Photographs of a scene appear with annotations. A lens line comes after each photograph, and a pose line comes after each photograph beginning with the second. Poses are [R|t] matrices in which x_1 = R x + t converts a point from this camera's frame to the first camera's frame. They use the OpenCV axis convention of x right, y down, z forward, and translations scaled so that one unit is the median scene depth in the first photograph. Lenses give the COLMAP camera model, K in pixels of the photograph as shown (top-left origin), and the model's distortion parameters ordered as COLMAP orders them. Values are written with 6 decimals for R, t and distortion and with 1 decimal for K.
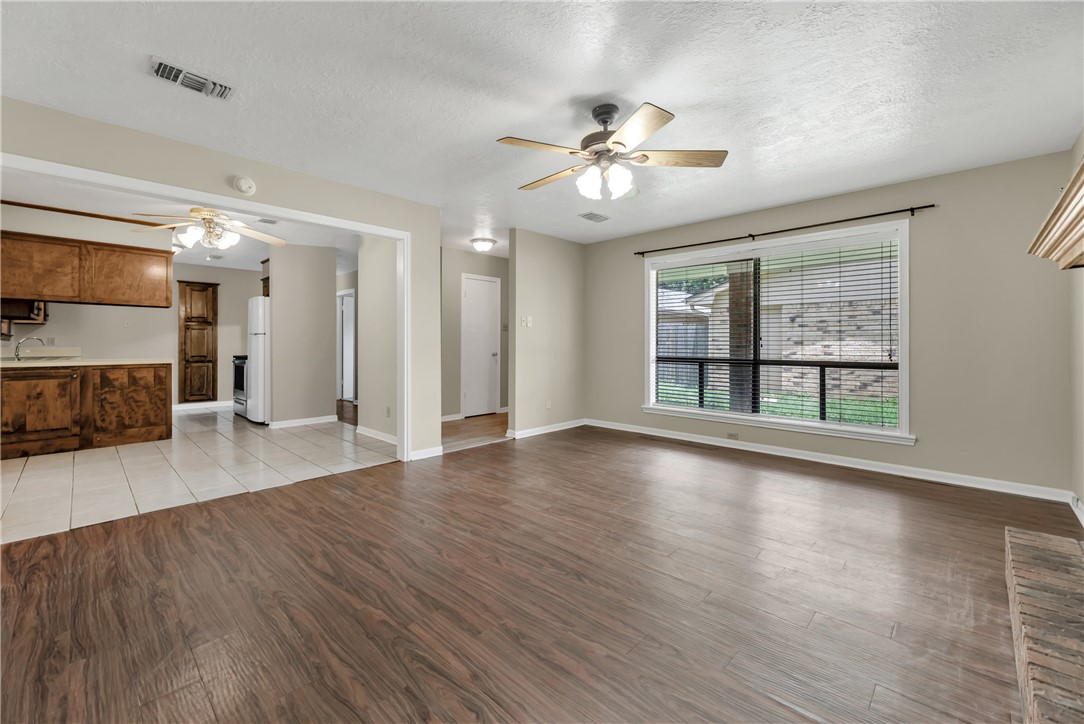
lens RADIAL K [[446.2, 0, 527.2], [0, 446.2, 340.5], [0, 0, 1]] dist [-0.002017, -0.000217]
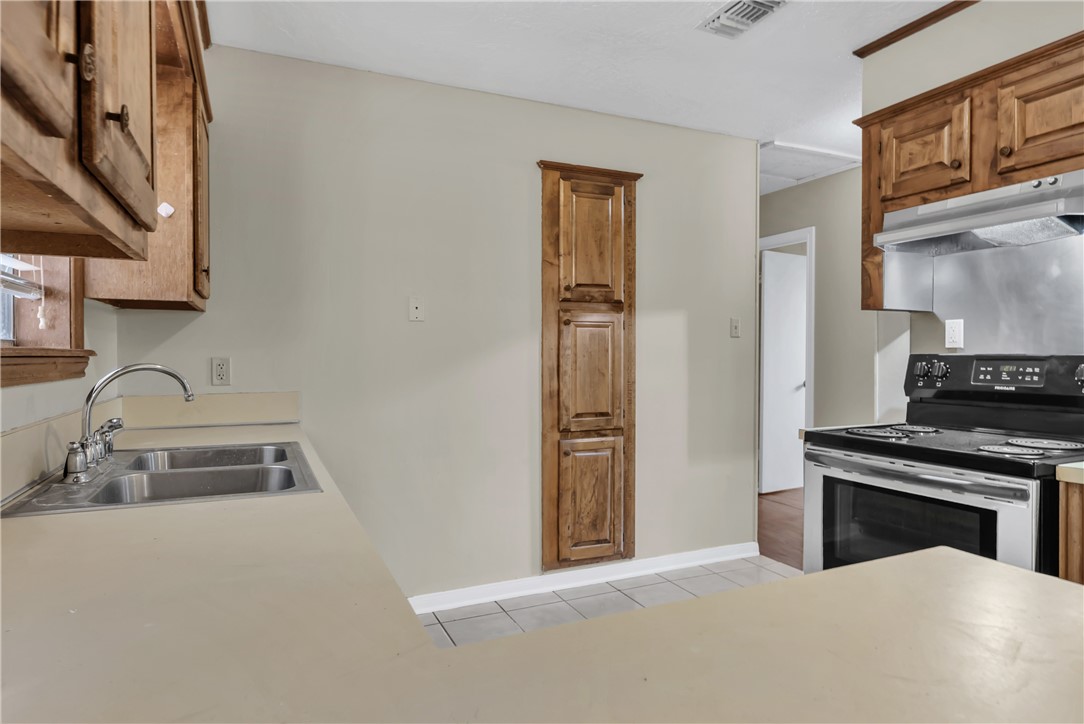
lens RADIAL K [[627.3, 0, 542.1], [0, 627.3, 362.9], [0, 0, 1]] dist [0.003364, 0.000158]
pose [[0.937241, 0.000285, -0.348683, -0.617804], [0.002732, 0.999963, 0.008162, -0.002914], [0.348672, -0.008602, 0.937205, 0.587078]]
